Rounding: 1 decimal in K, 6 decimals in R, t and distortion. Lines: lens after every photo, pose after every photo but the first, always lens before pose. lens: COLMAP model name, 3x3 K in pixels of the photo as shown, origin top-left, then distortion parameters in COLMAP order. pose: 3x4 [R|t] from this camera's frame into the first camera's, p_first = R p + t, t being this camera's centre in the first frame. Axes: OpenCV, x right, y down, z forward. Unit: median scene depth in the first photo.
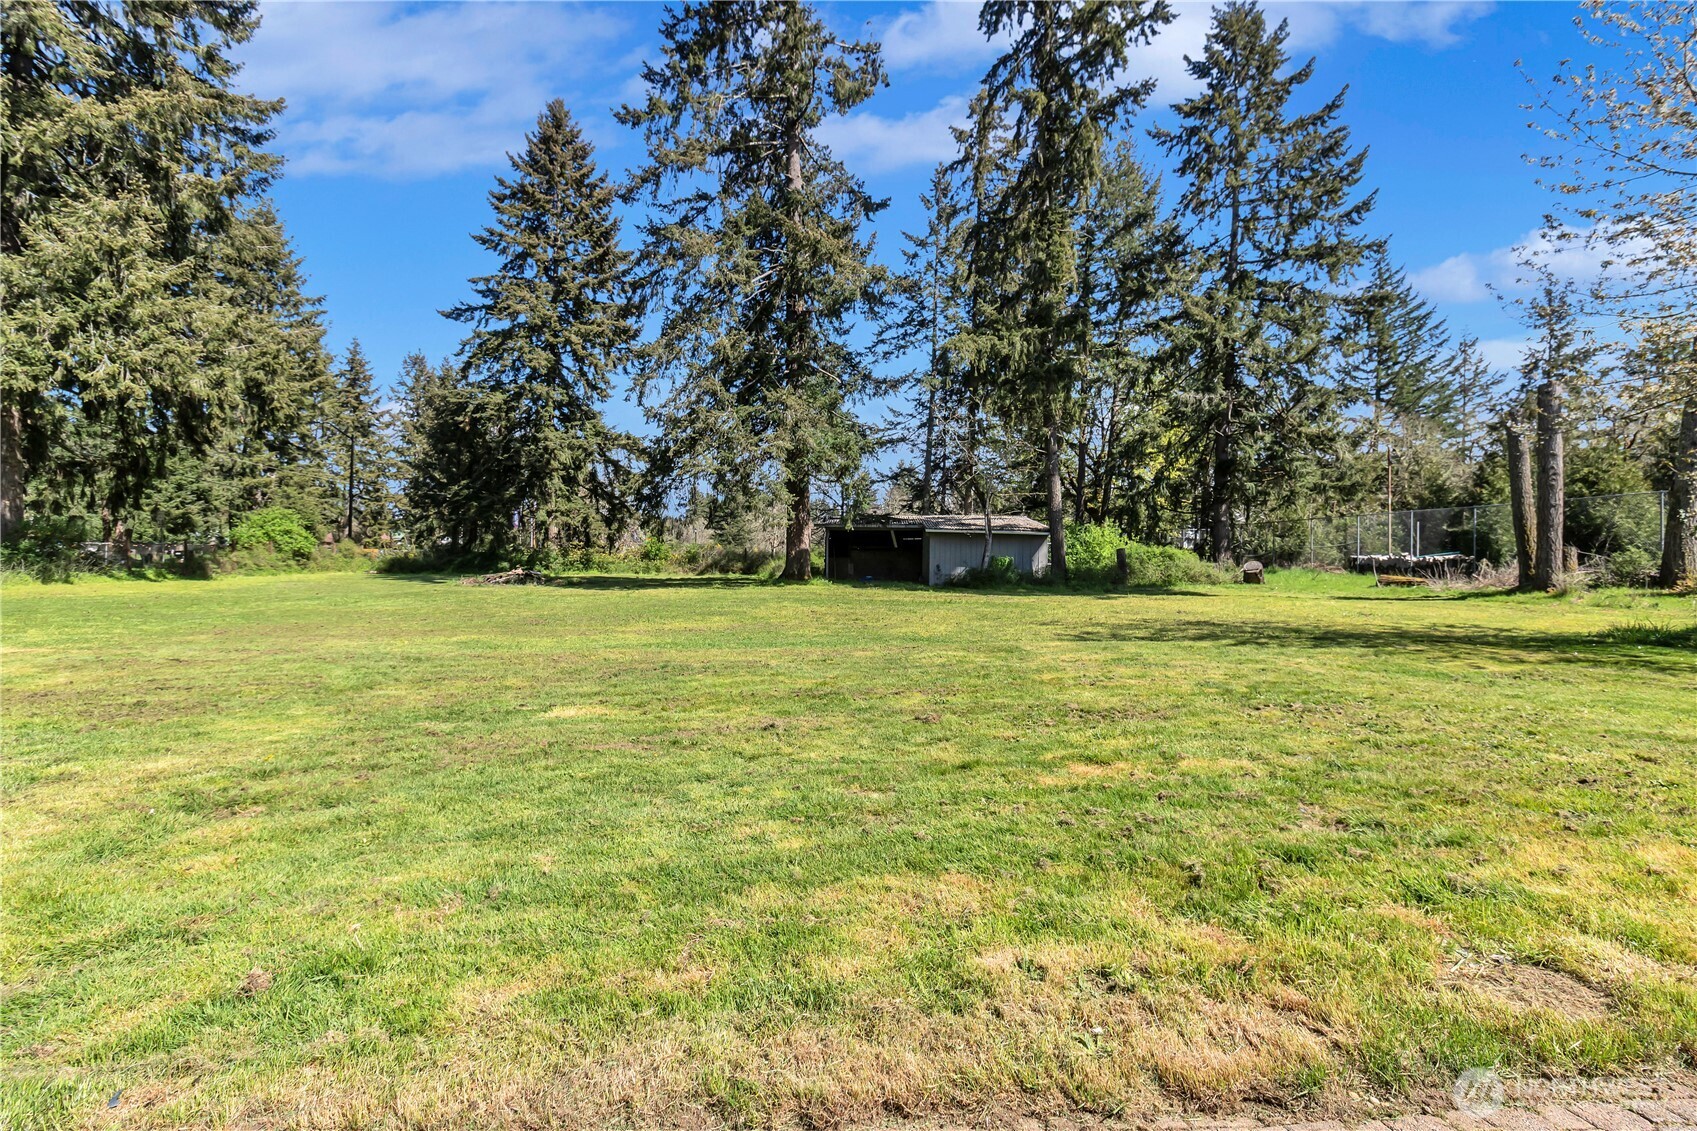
lens RADIAL K [[790.0, 0, 853.0], [0, 790.0, 550.0], [0, 0, 1]] dist [-0.001246, 0.000560]
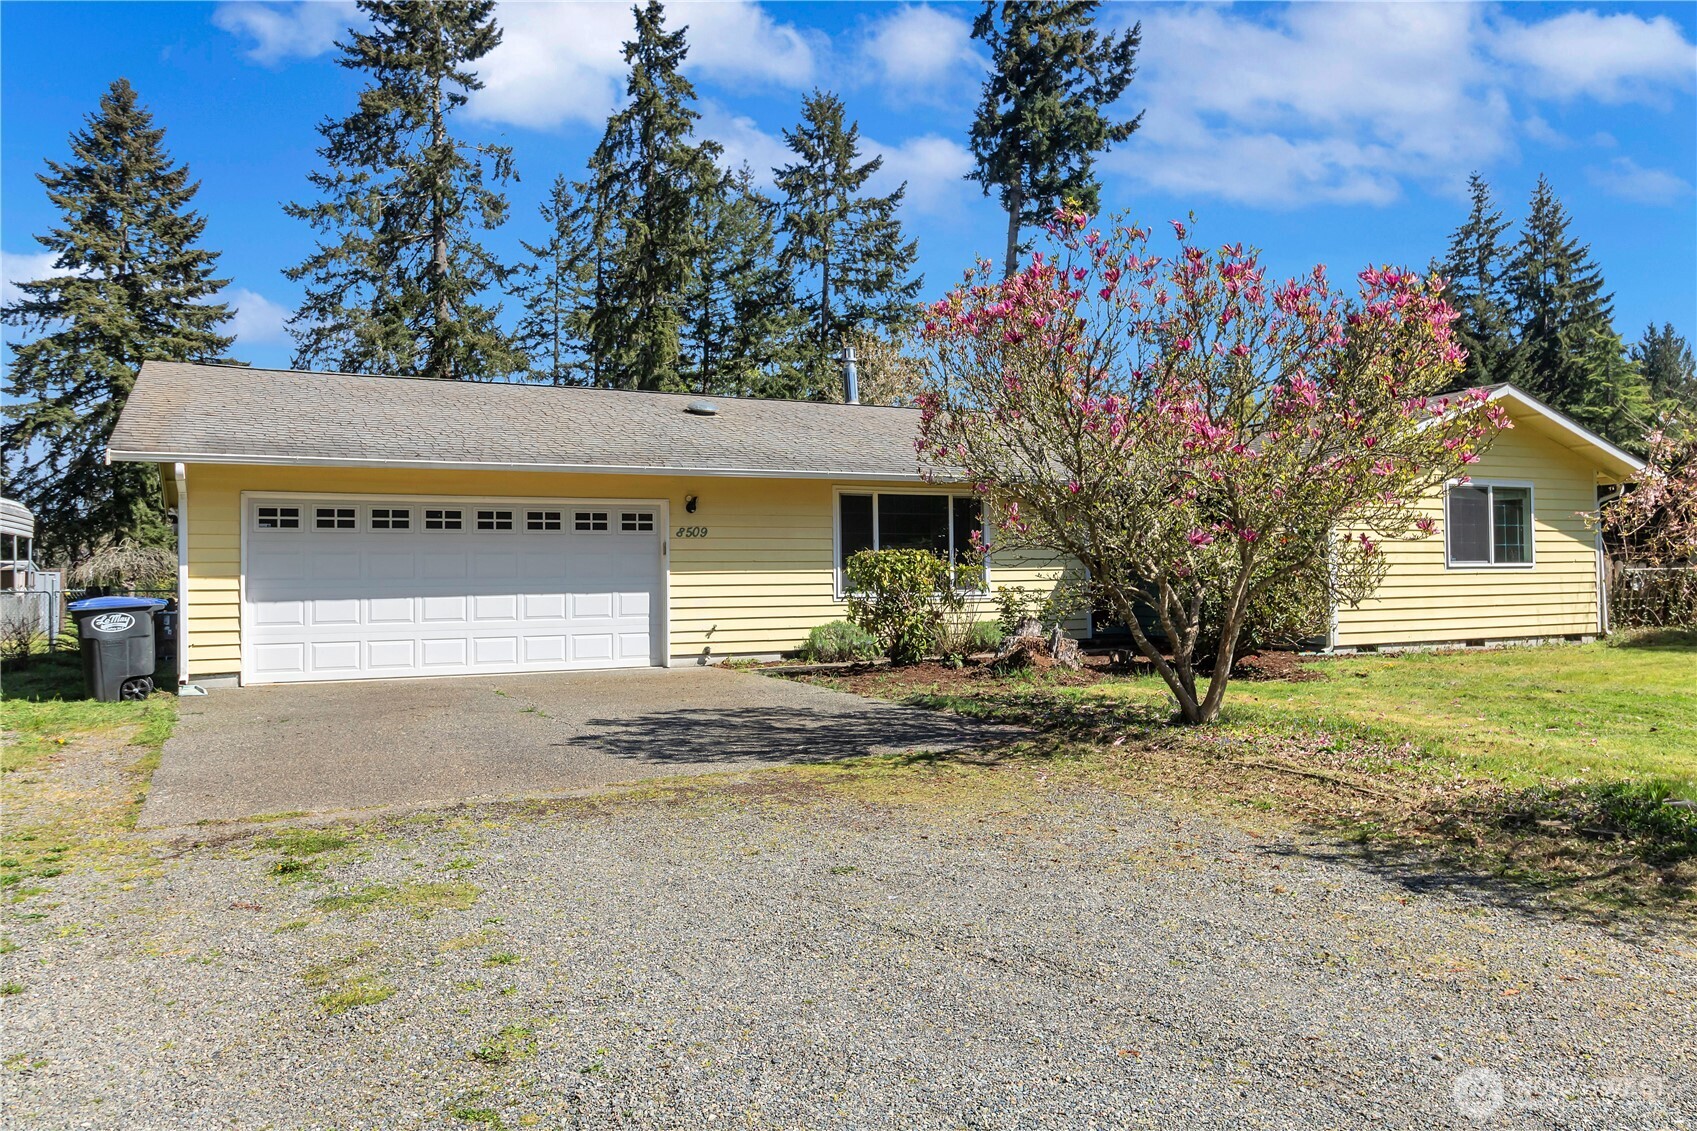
lens RADIAL K [[1251.3, 0, 861.6], [0, 1251.3, 556.3], [0, 0, 1]] dist [0.005559, 0.000123]
pose [[0.938298, -0.016894, 0.345415, -0.090792], [0.020062, 0.999783, -0.005596, -0.003608], [-0.345245, 0.012180, 0.938433, -0.641068]]
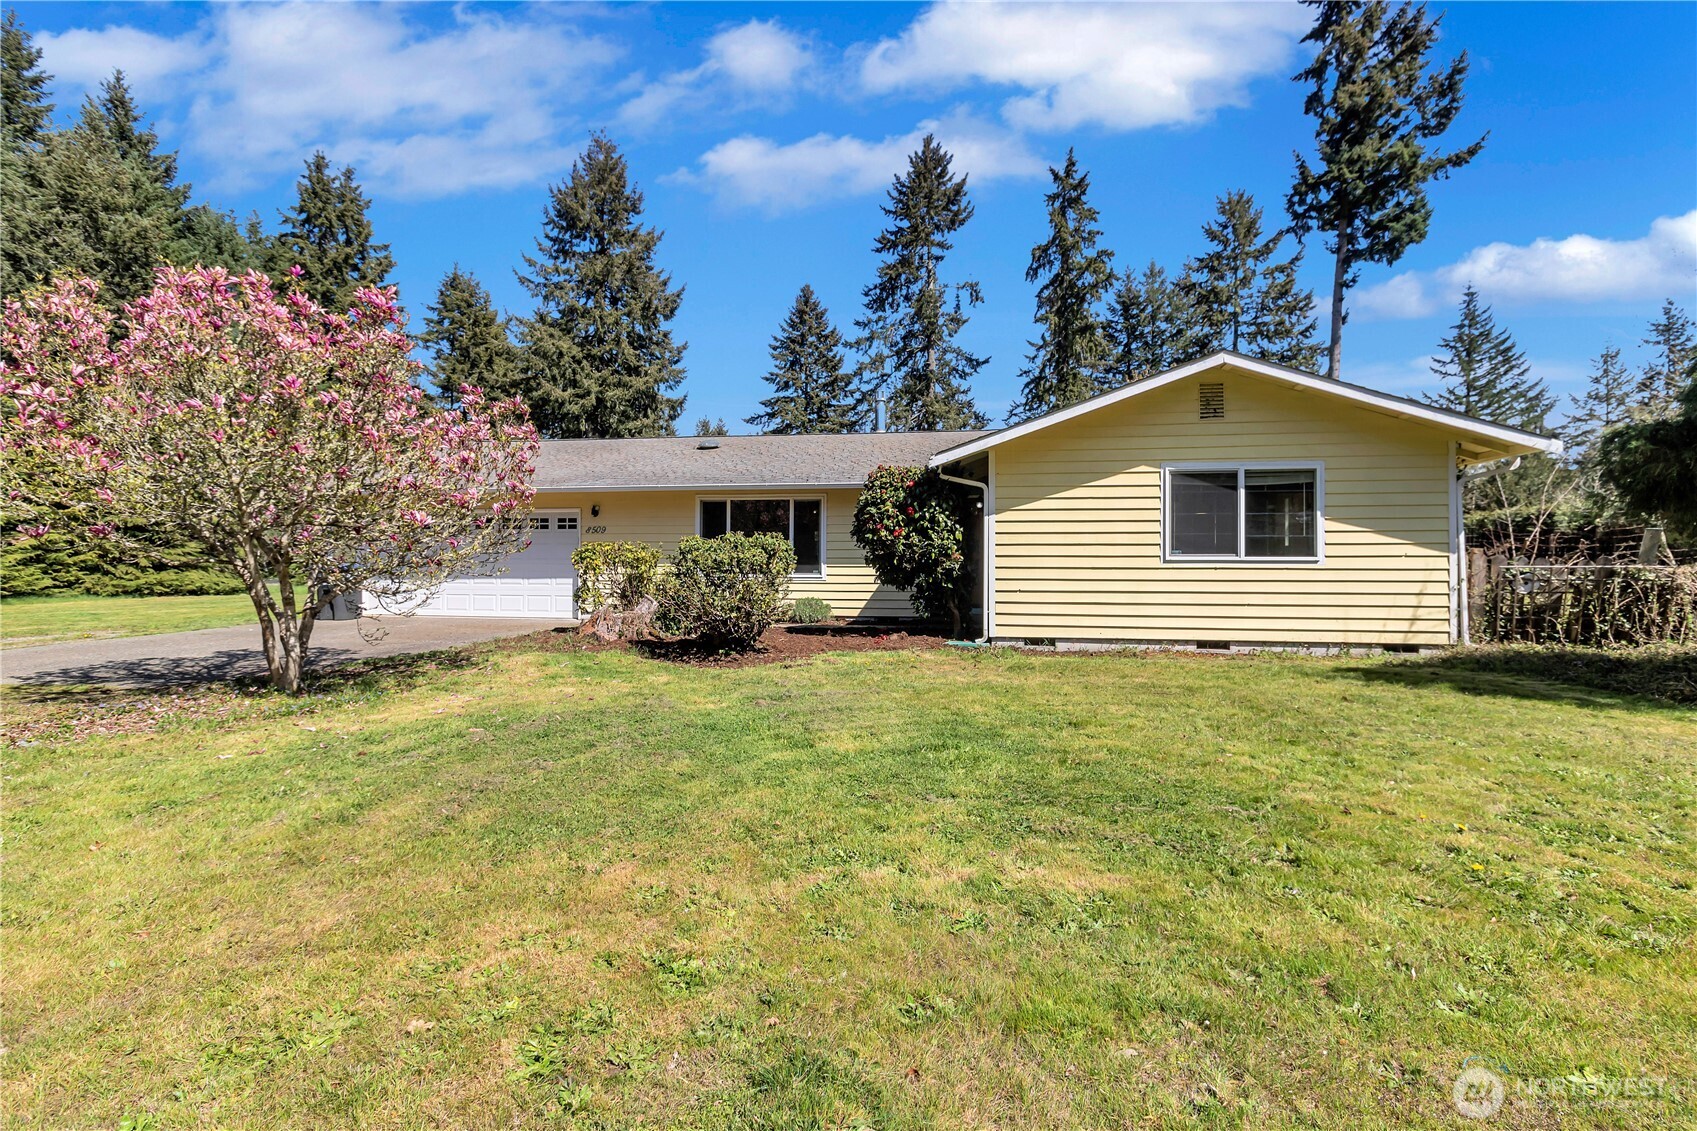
lens RADIAL K [[790.0, 0, 843.1], [0, 790.0, 562.2], [0, 0, 1]] dist [-0.001246, 0.000560]
pose [[0.958741, -0.008137, -0.284165, 0.169589], [0.010252, 0.999930, 0.005957, -0.000798], [0.284097, -0.008624, 0.958757, -0.584832]]
